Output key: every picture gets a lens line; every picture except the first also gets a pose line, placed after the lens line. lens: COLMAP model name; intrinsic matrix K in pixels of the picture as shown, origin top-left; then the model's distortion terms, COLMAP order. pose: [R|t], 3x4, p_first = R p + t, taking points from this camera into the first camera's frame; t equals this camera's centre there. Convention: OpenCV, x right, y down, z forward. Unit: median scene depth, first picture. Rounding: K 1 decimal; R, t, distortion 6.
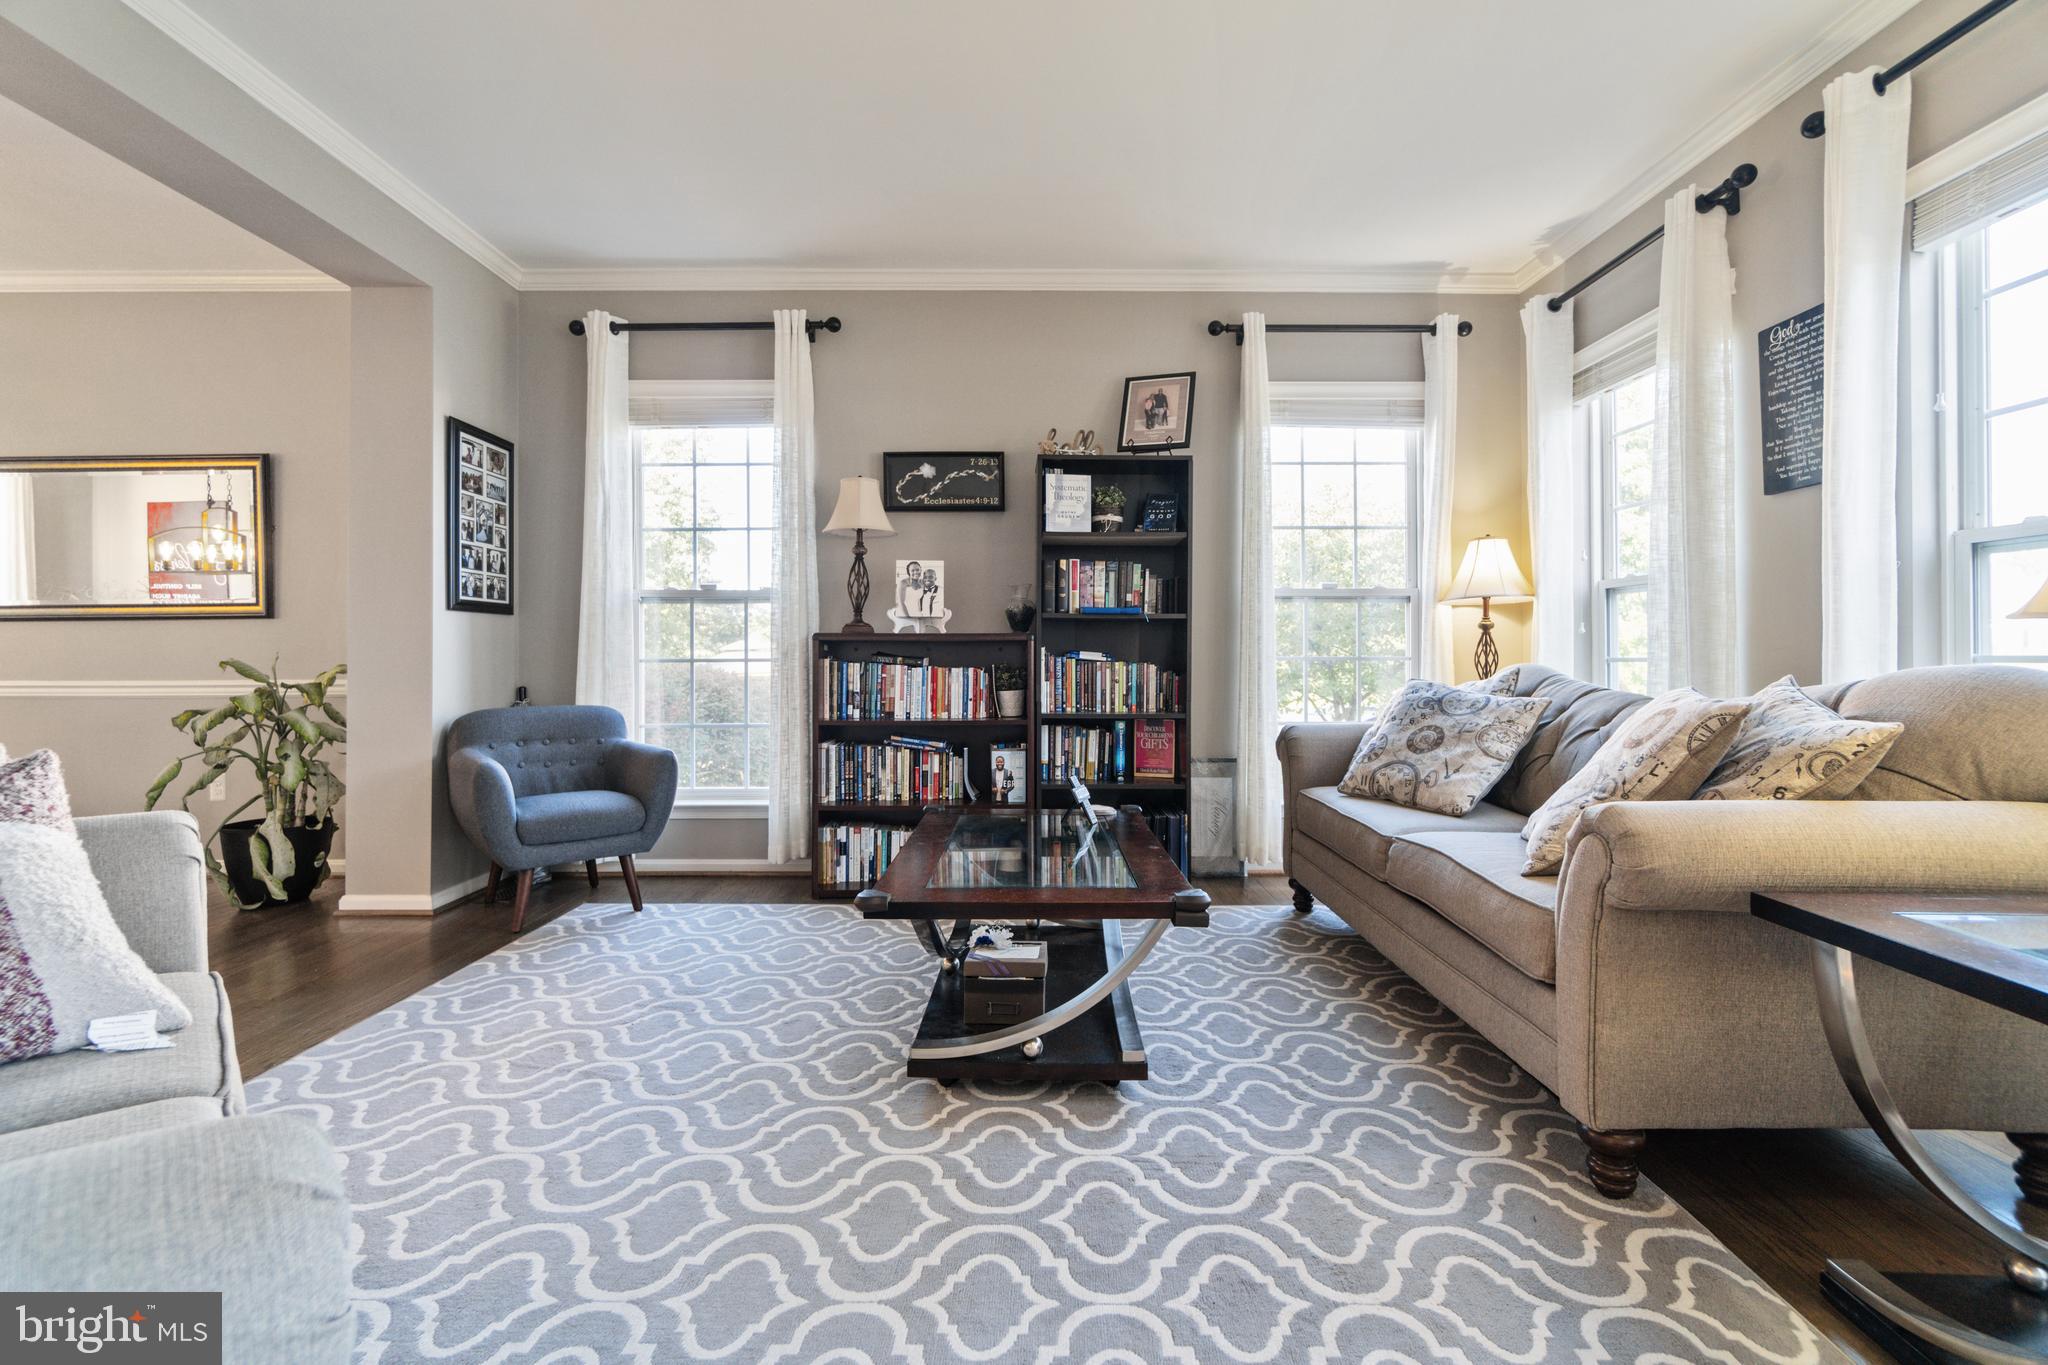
lens RADIAL K [[902.6, 0, 1026.7], [0, 902.6, 654.8], [0, 0, 1]] dist [-0.008348, -0.000146]
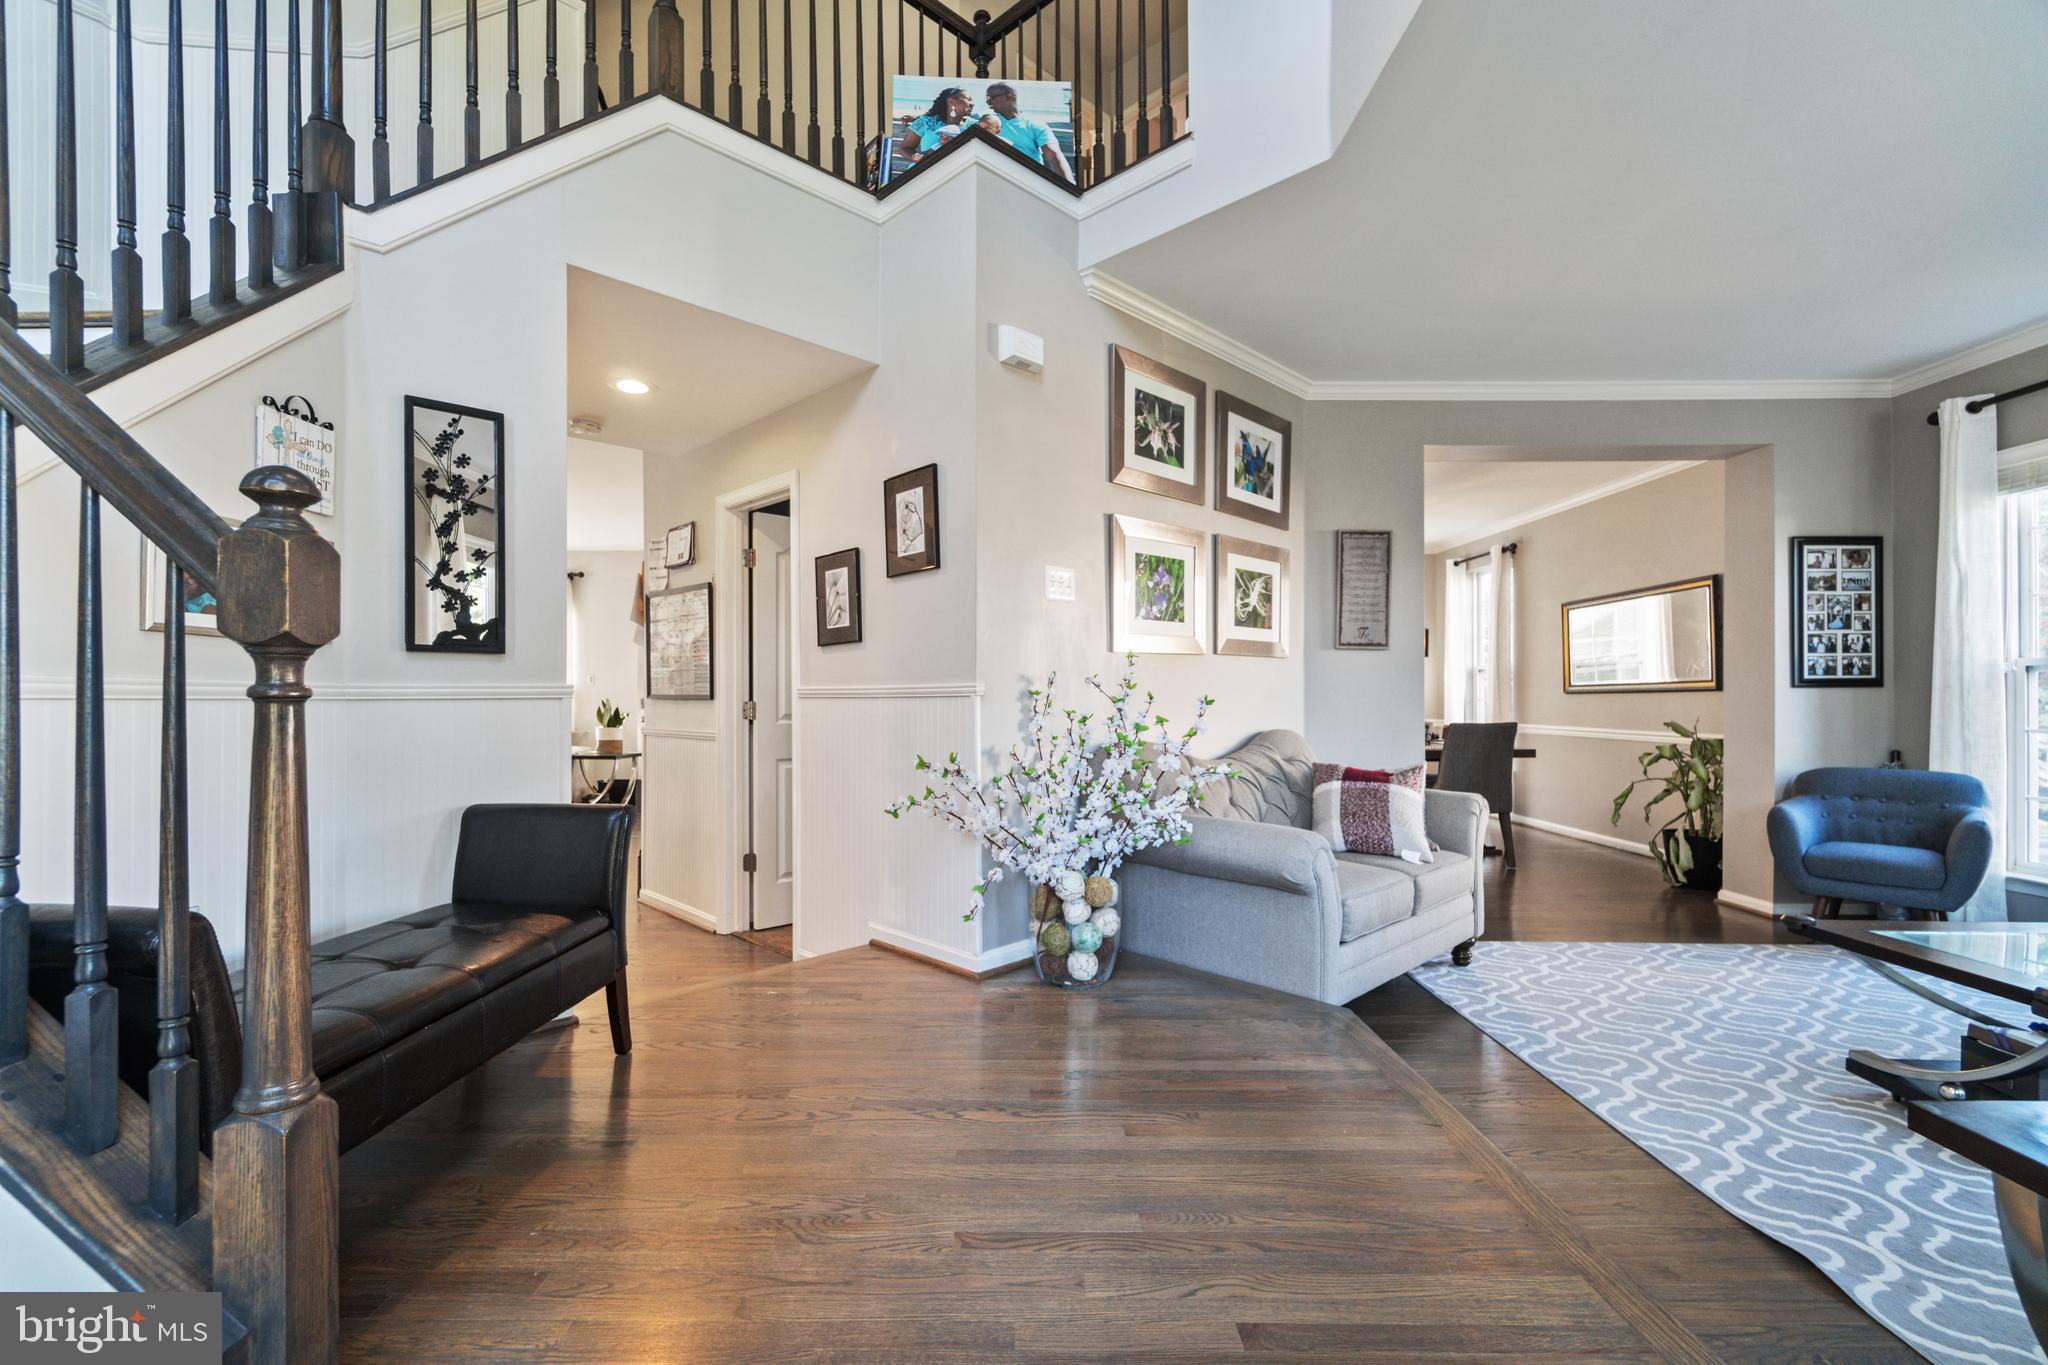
lens RADIAL K [[882.7, 0, 997.9], [0, 882.7, 680.8], [0, 0, 1]] dist [-0.006458, 0.000258]
pose [[-0.026348, -0.016564, -0.999516, 0.613411], [0.003129, 0.999856, -0.016652, -0.040149], [0.999648, -0.003566, -0.026292, -0.099602]]
